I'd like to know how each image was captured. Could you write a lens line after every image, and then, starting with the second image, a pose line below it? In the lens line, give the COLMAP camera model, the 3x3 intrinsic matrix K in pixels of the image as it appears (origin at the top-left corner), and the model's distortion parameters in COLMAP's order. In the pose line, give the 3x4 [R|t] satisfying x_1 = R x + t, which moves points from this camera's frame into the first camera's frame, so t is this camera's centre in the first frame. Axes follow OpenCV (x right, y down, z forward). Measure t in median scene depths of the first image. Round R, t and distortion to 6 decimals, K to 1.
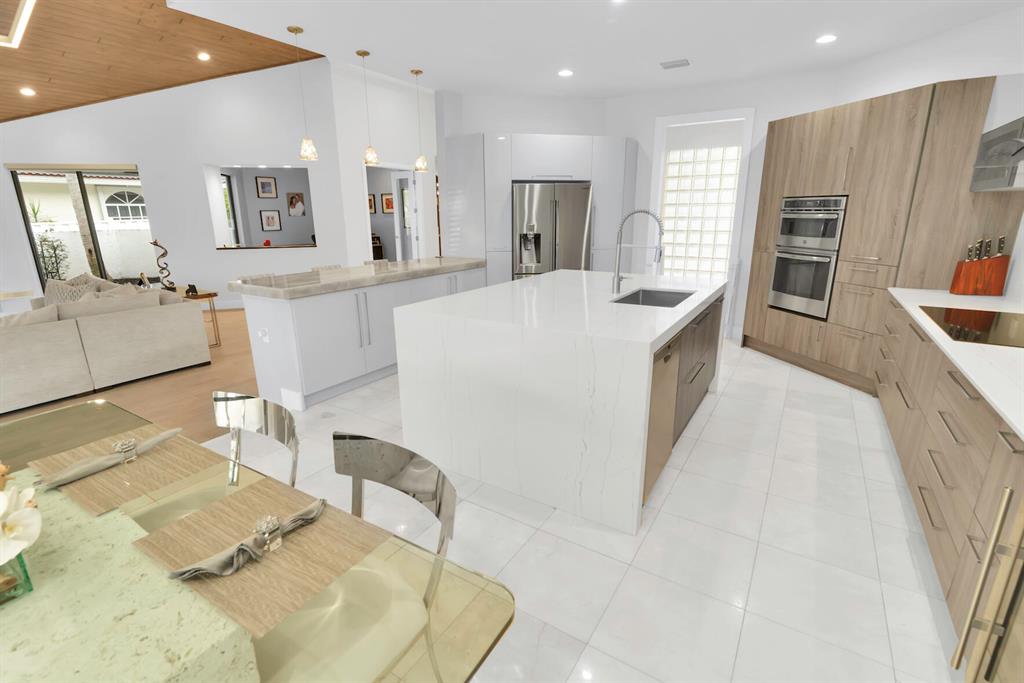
lens RADIAL K [[477.0, 0, 512.0], [0, 477.0, 341.5], [0, 0, 1]] dist [-0.000438, 0.000298]
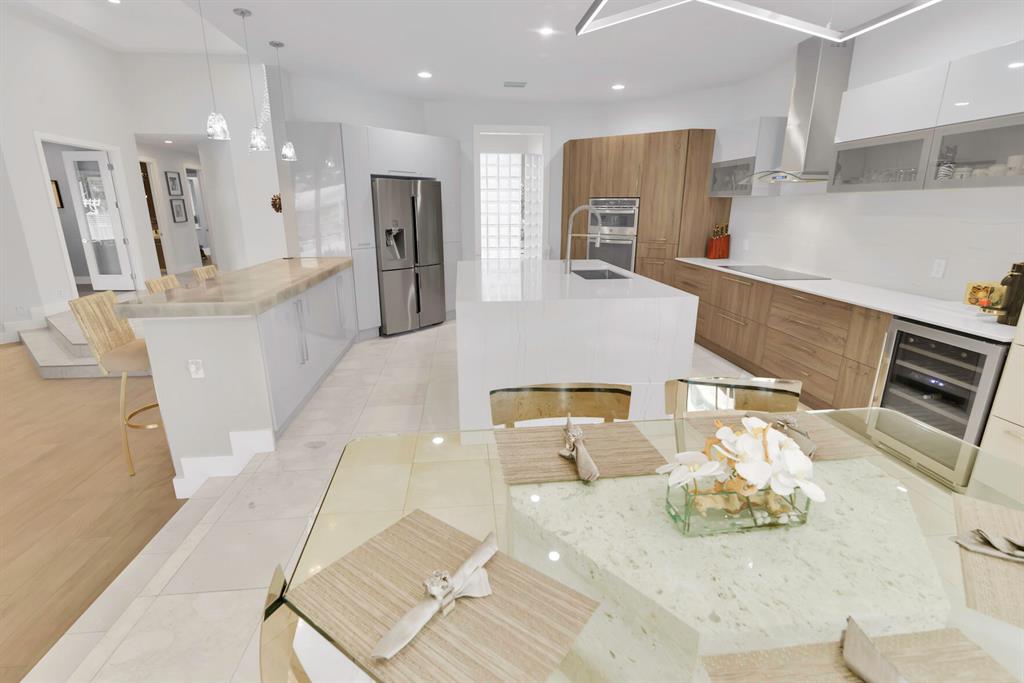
lens RADIAL K [[477.0, 0, 512.0], [0, 477.0, 341.5], [0, 0, 1]] dist [-0.000438, 0.000298]
pose [[0.781750, -0.162249, 0.602115, -0.453746], [0.158626, 0.985537, 0.059617, -0.017261], [-0.603079, 0.048905, 0.796181, 0.077730]]
